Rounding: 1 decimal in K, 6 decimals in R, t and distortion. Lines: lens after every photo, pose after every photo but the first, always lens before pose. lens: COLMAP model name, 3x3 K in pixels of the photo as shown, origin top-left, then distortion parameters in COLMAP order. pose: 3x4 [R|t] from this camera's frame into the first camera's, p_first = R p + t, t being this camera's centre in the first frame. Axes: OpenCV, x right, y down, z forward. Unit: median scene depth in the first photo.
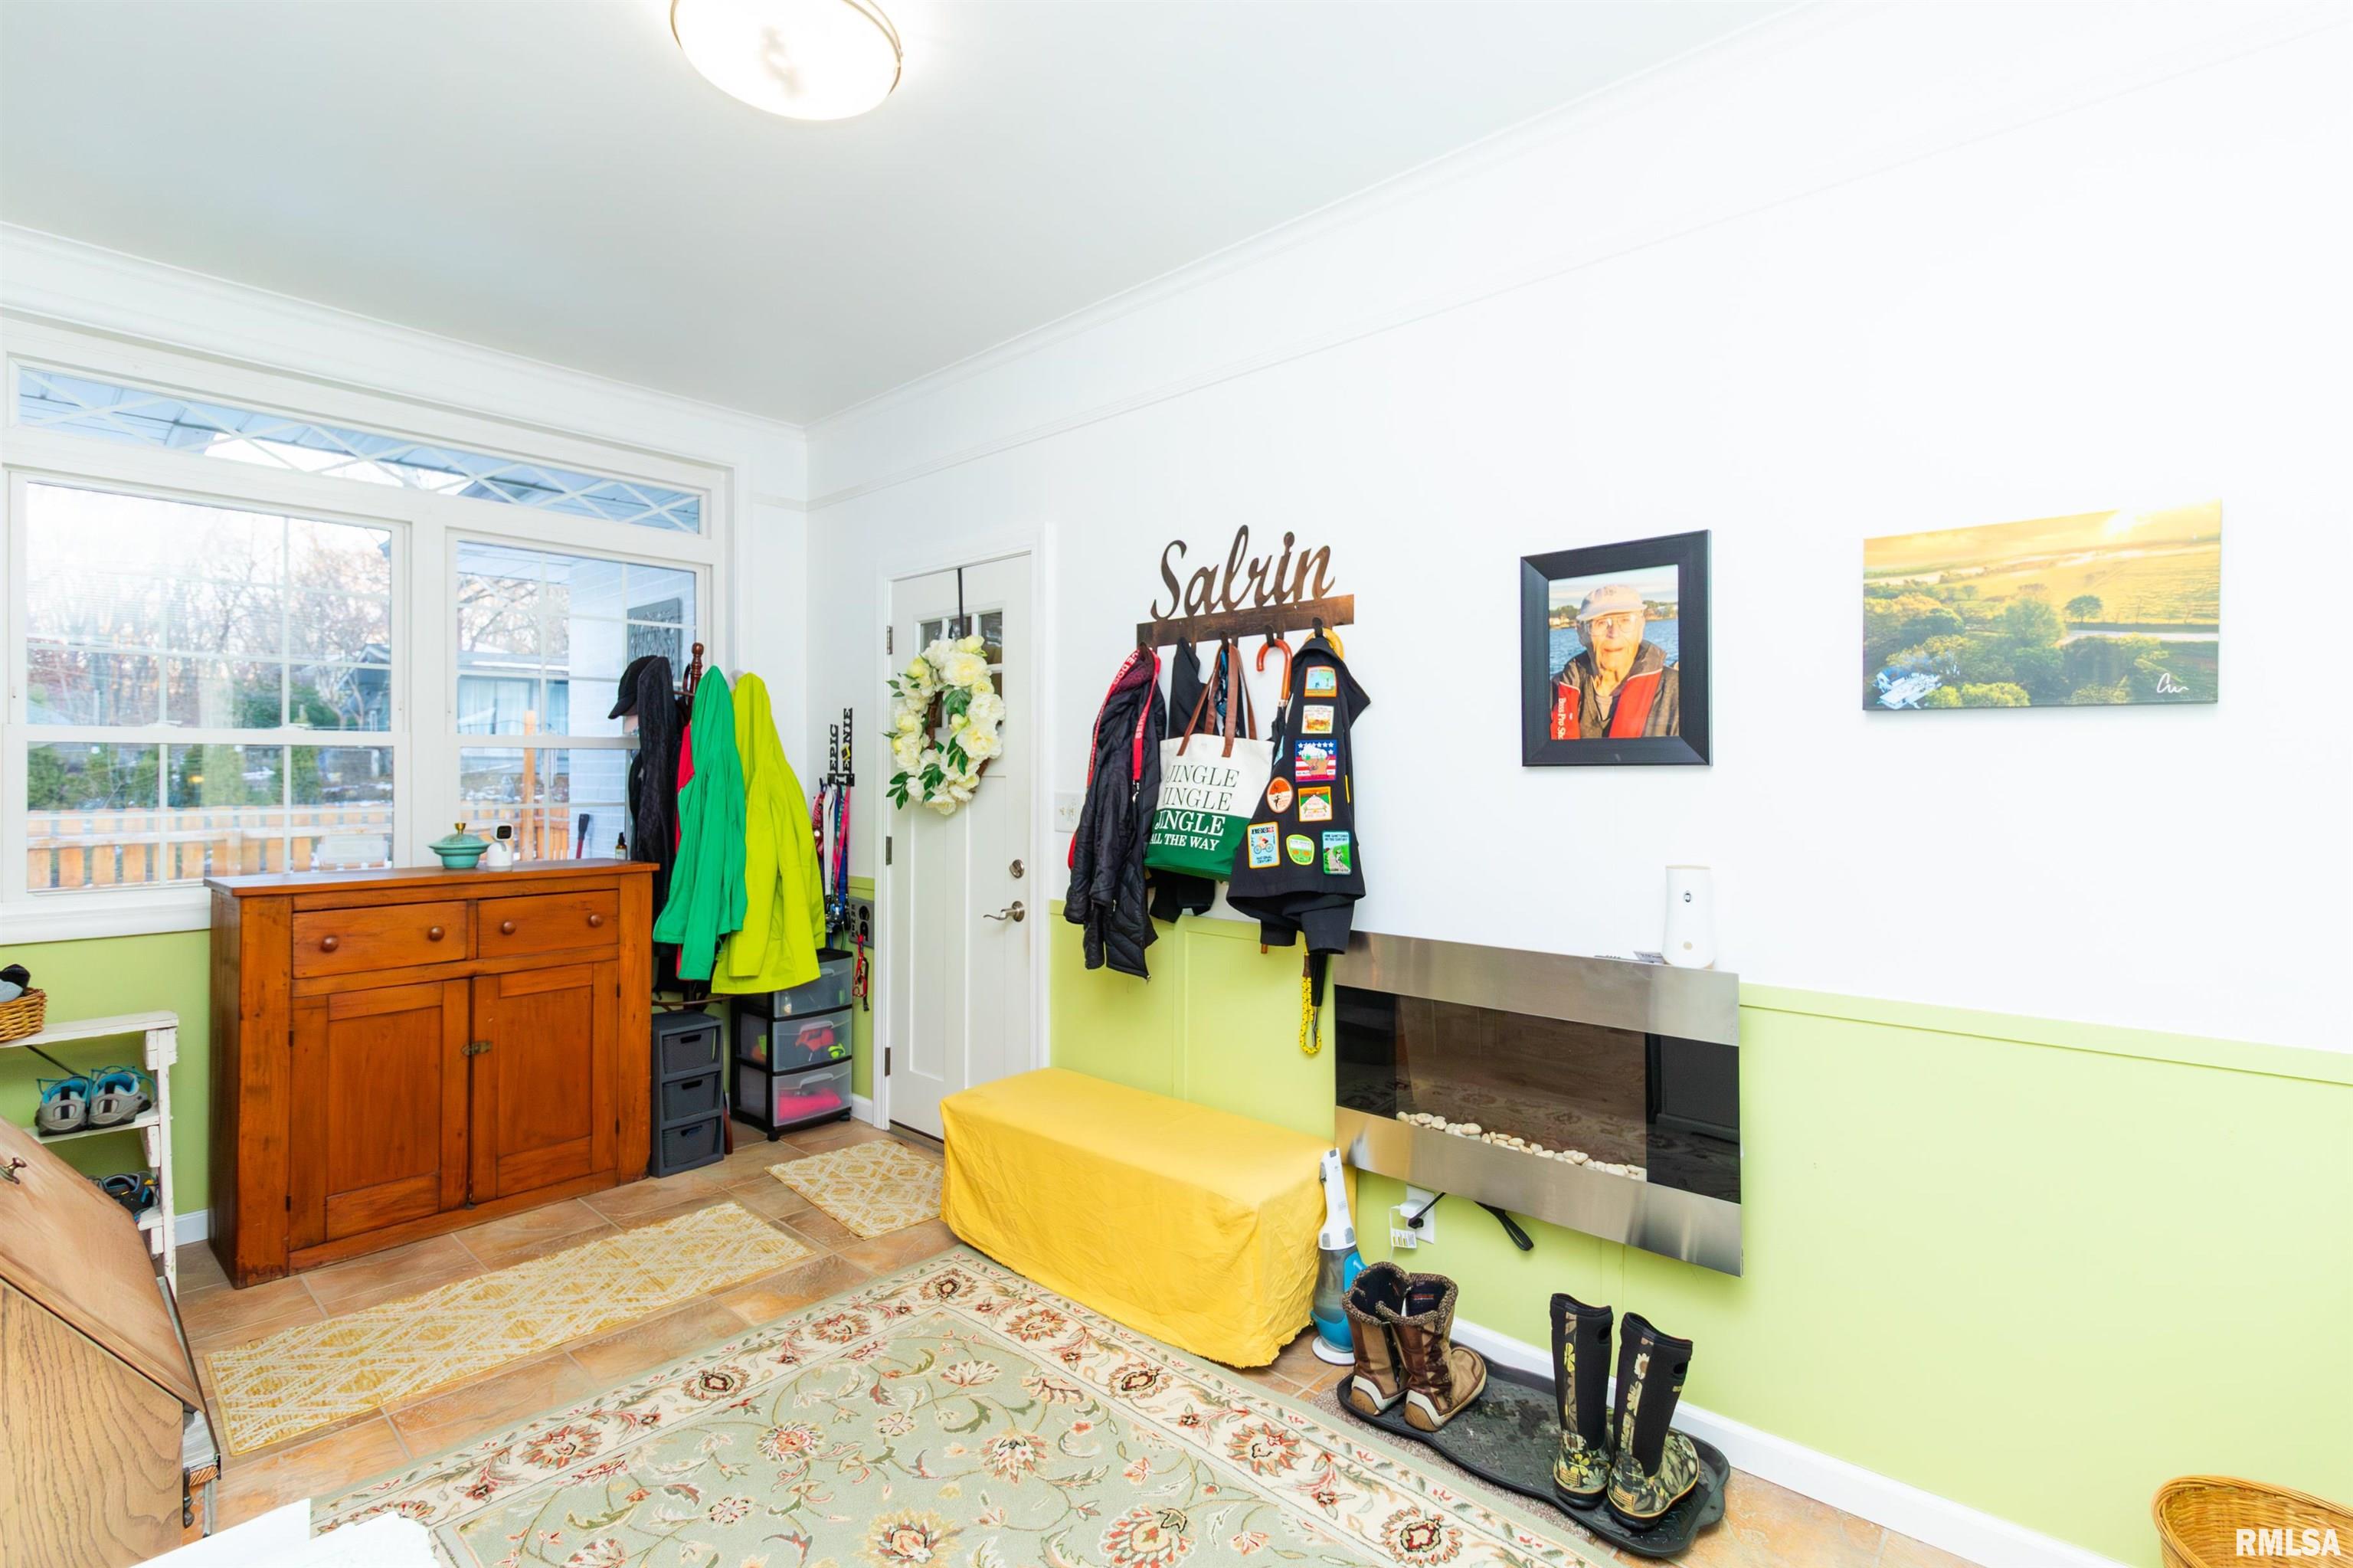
lens RADIAL K [[1072.1, 0, 1175.2], [0, 1072.1, 759.8], [0, 0, 1]] dist [0.001059, 0.000296]
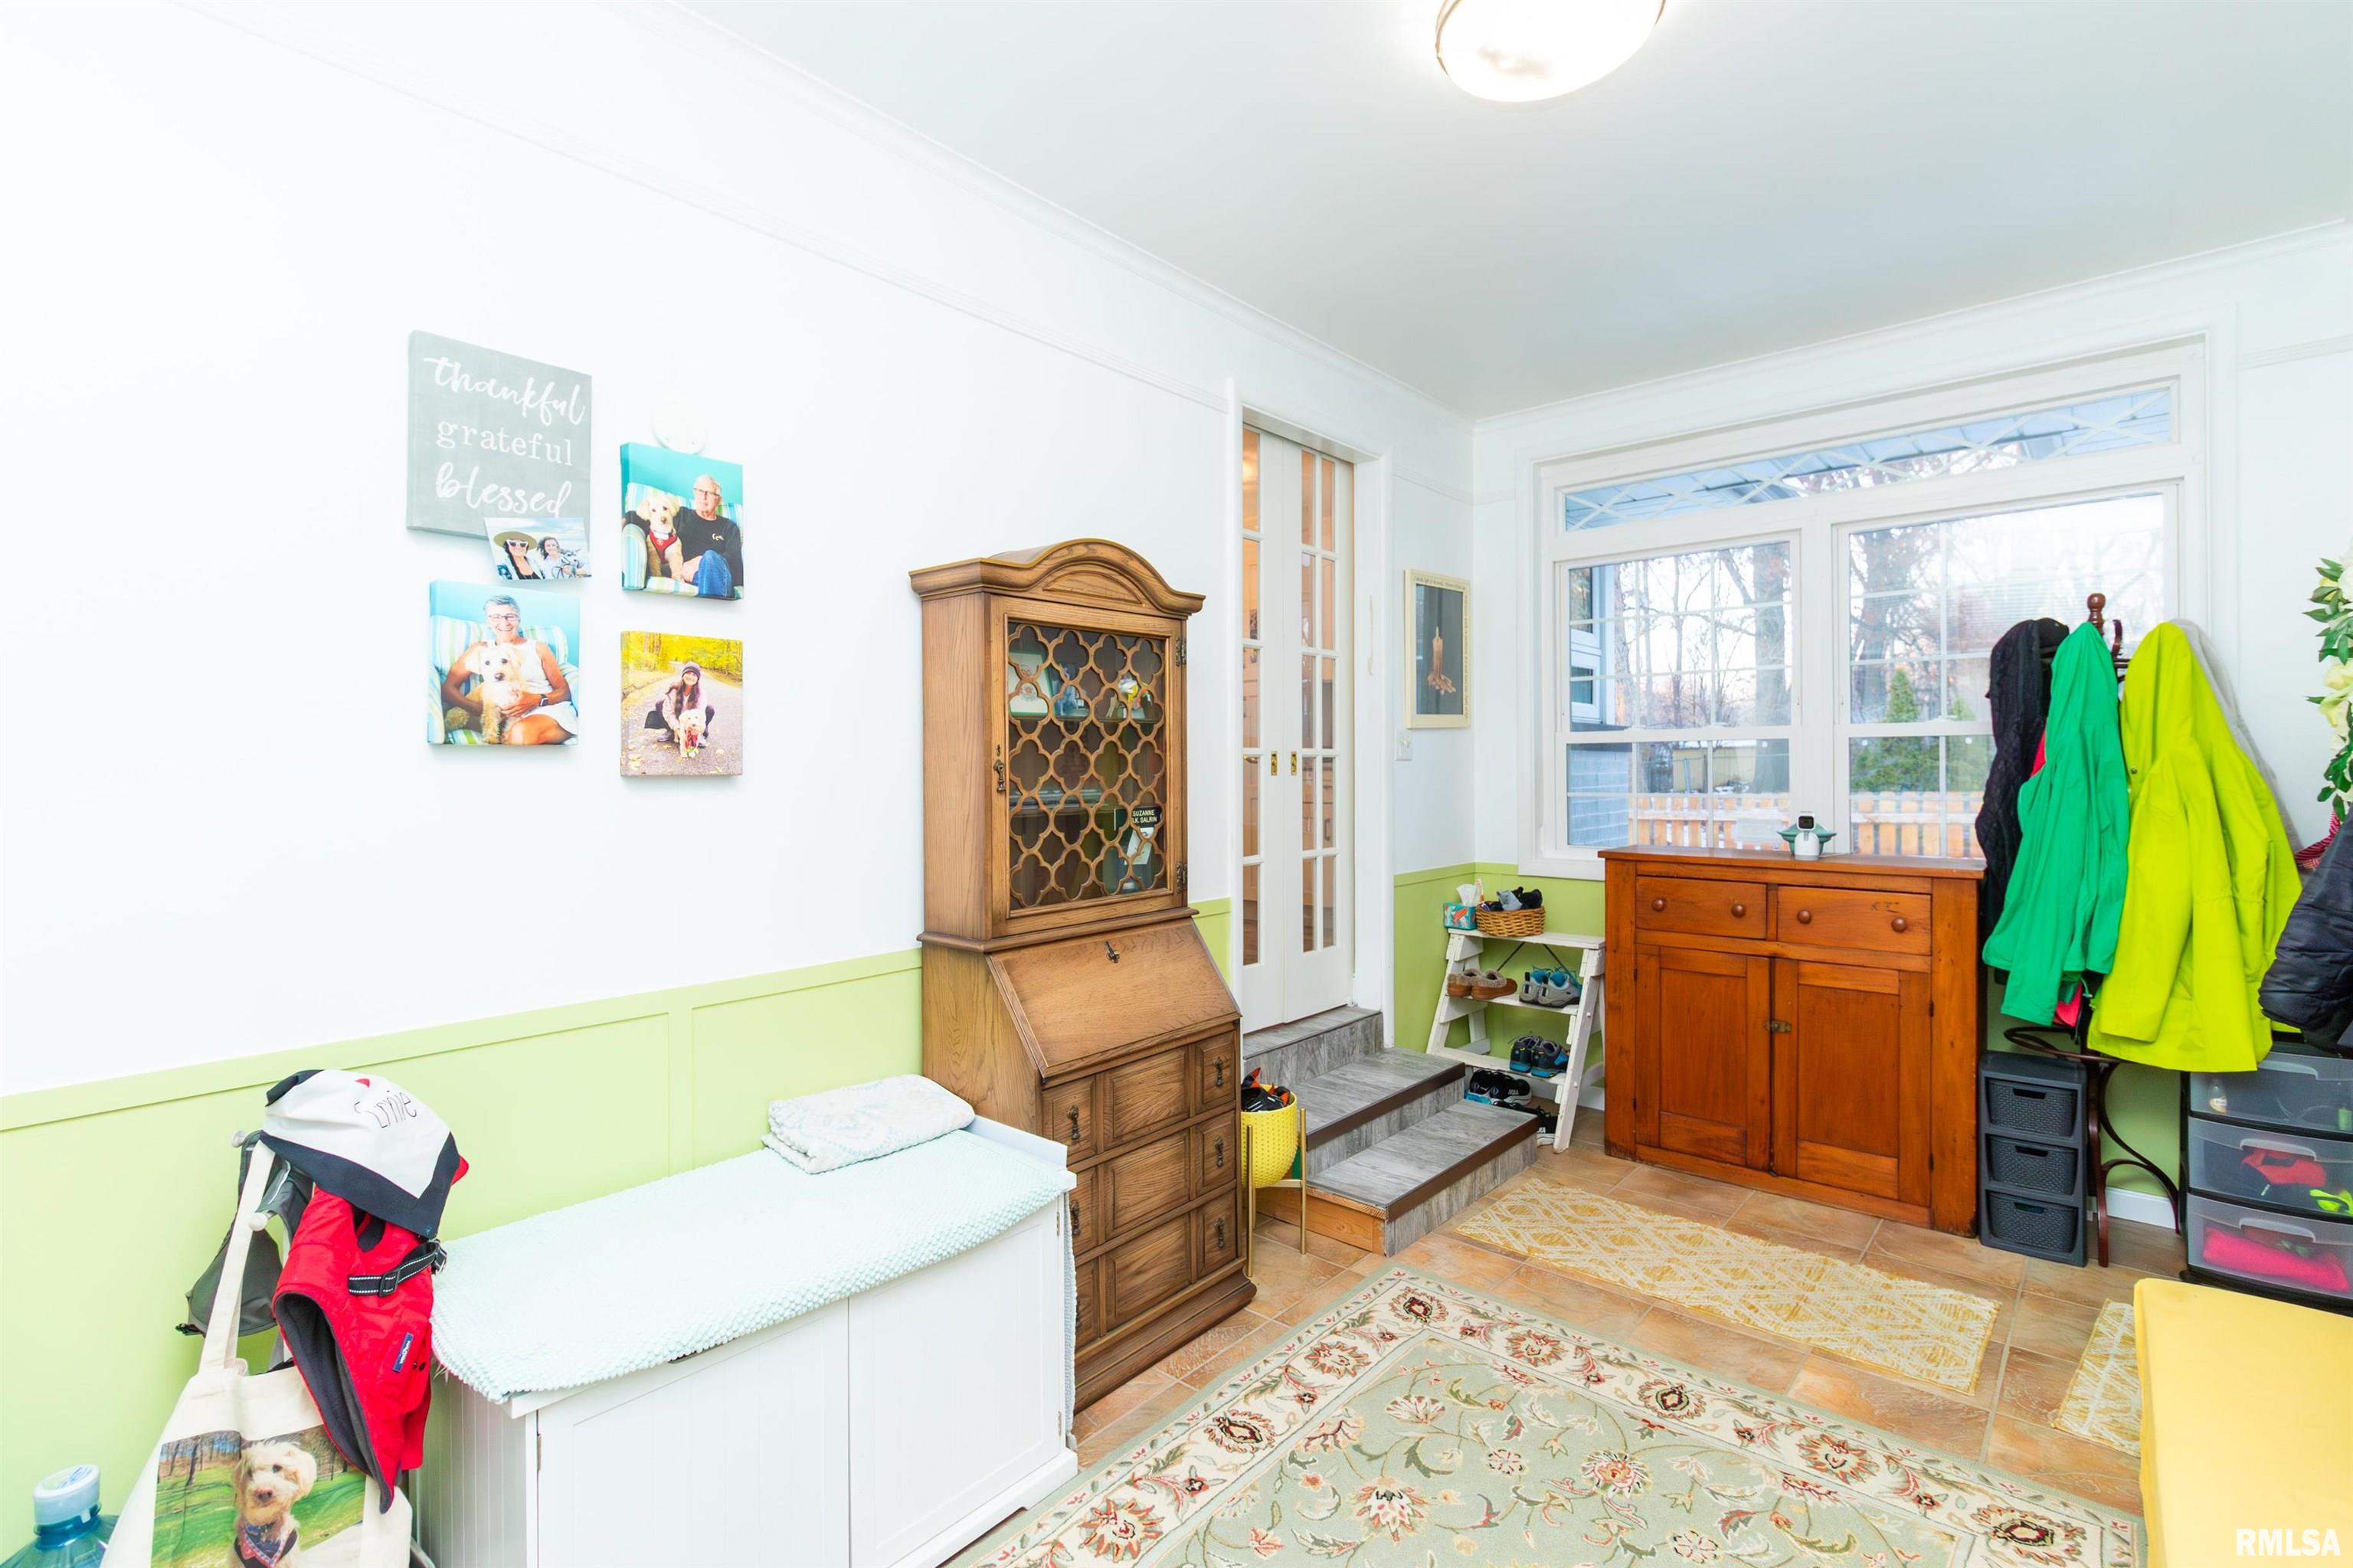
lens RADIAL K [[1066.4, 0, 1176.5], [0, 1066.4, 784.0], [0, 0, 1]] dist [-0.001694, -0.000336]
pose [[0.017267, 0.017046, -0.999706, 0.419896], [0.019447, 0.999660, 0.017381, 0.003476], [0.999662, -0.019742, 0.016929, 0.453876]]
